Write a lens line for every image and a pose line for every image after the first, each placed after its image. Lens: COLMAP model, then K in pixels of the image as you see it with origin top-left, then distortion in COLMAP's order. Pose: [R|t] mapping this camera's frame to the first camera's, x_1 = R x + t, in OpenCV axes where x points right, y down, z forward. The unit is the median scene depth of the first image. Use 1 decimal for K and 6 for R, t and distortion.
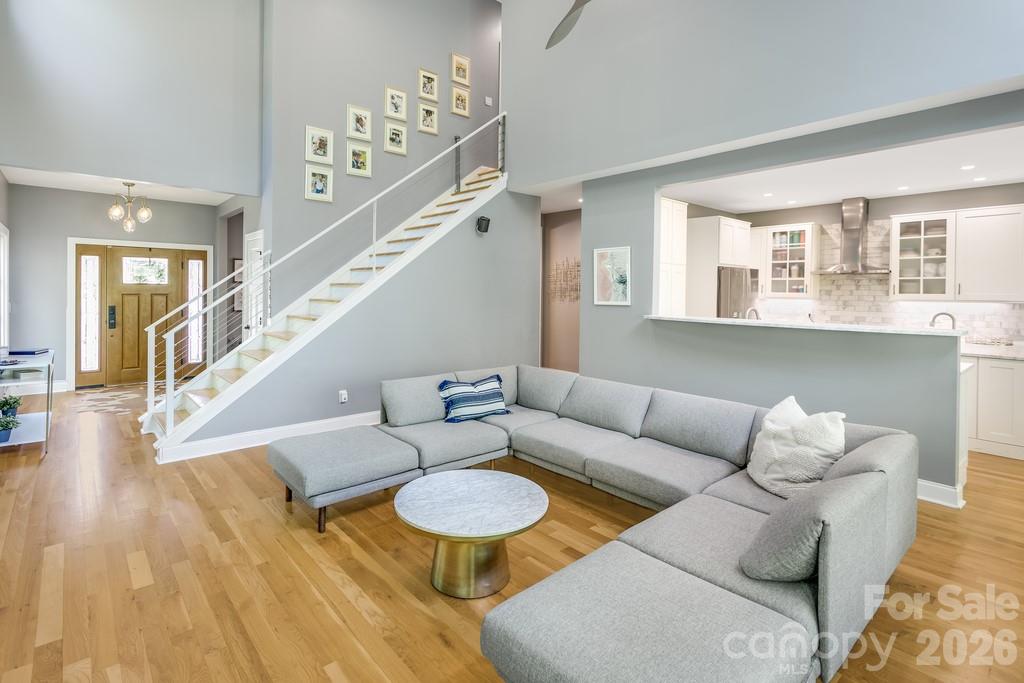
lens RADIAL K [[500.0, 0, 511.5], [0, 500.0, 290.9], [0, 0, 1]] dist [0.021253, -0.000169]
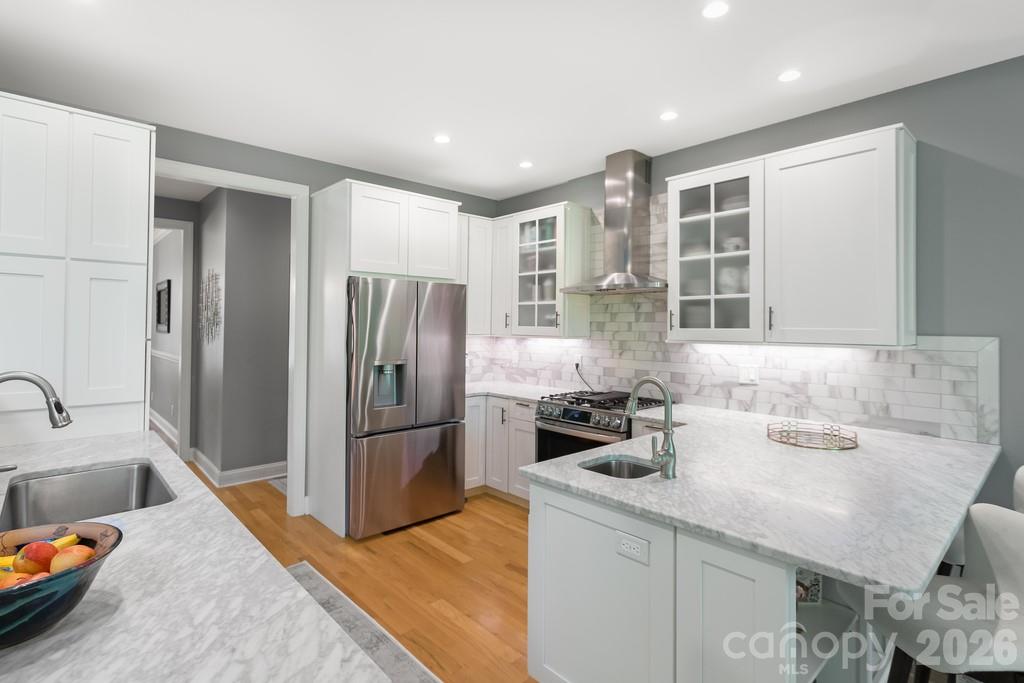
lens RADIAL K [[506.7, 0, 503.7], [0, 506.7, 307.8], [0, 0, 1]] dist [0.001451, -0.000102]
pose [[0.999980, -0.002376, 0.005827, 0.584436], [0.002585, 0.999346, -0.036057, 0.002825], [-0.005737, 0.036072, 0.999333, 0.488916]]
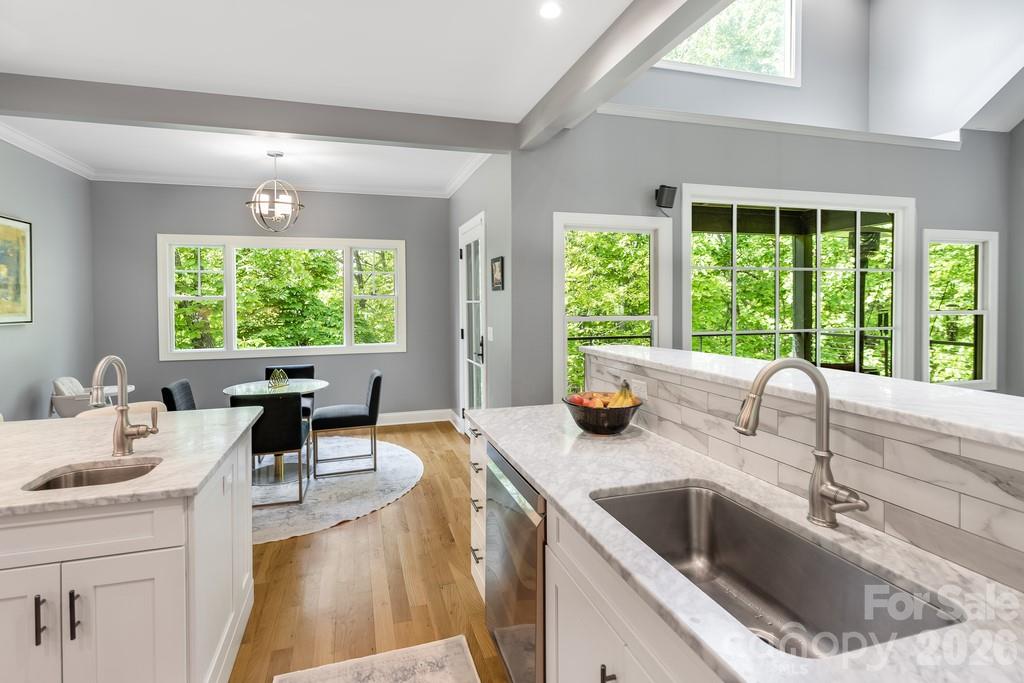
lens RADIAL K [[506.7, 0, 503.7], [0, 506.7, 307.8], [0, 0, 1]] dist [0.001451, -0.000102]
pose [[-0.908027, -0.008277, 0.418830, 0.371886], [0.000744, 0.999771, 0.021371, 0.002452], [-0.418912, 0.019717, -0.907813, 0.944639]]
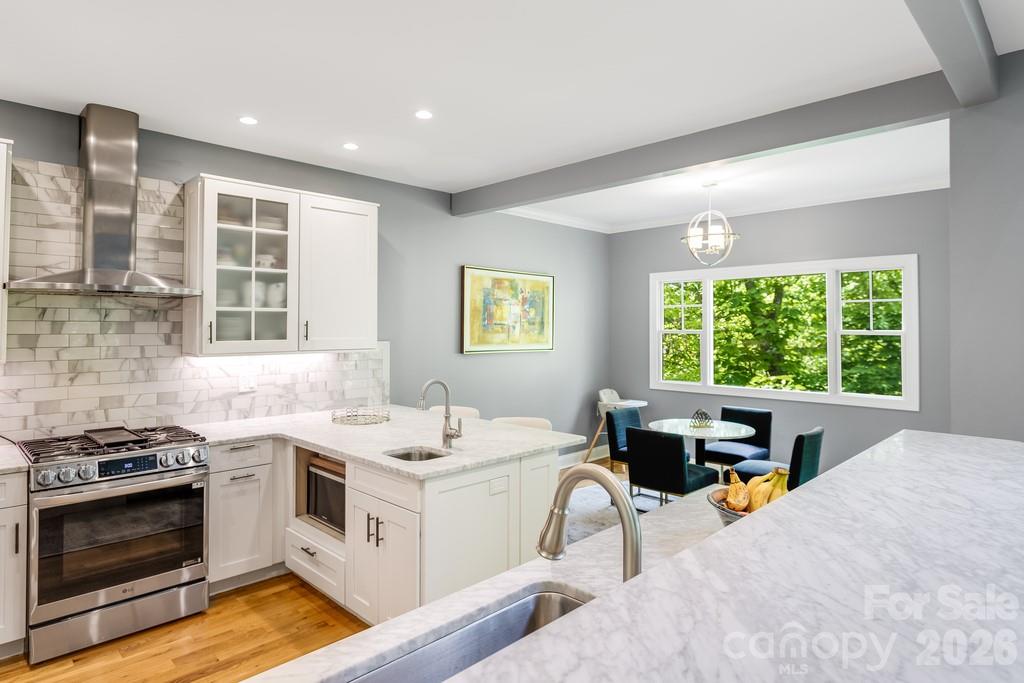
lens RADIAL K [[579.1, 0, 494.2], [0, 579.1, 314.2], [0, 0, 1]] dist [-0.005026, -0.000719]
pose [[-0.049498, 0.014723, 0.998666, 0.209863], [0.001087, 0.999892, -0.014687, -0.011416], [-0.998774, 0.000359, -0.049508, 0.765895]]
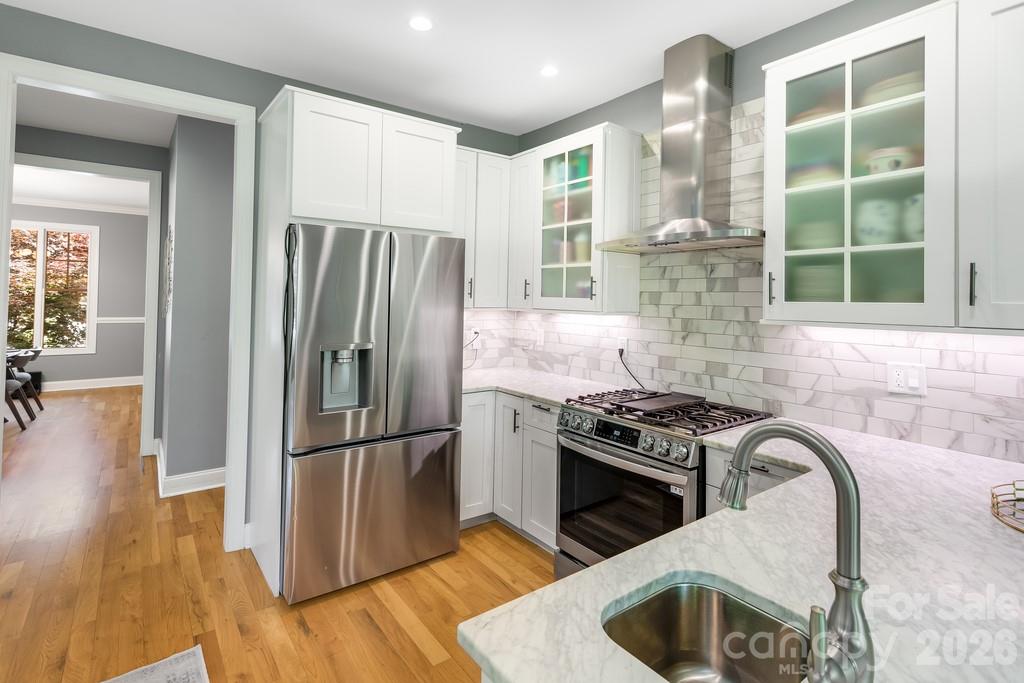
lens RADIAL K [[503.0, 0, 501.3], [0, 503.0, 284.9], [0, 0, 1]] dist [0.005297, 0.000515]
pose [[0.995102, 0.001928, -0.098837, 0.618119], [-0.004666, 0.999611, -0.027485, 0.004672], [0.098746, 0.027811, 0.994724, 0.665576]]
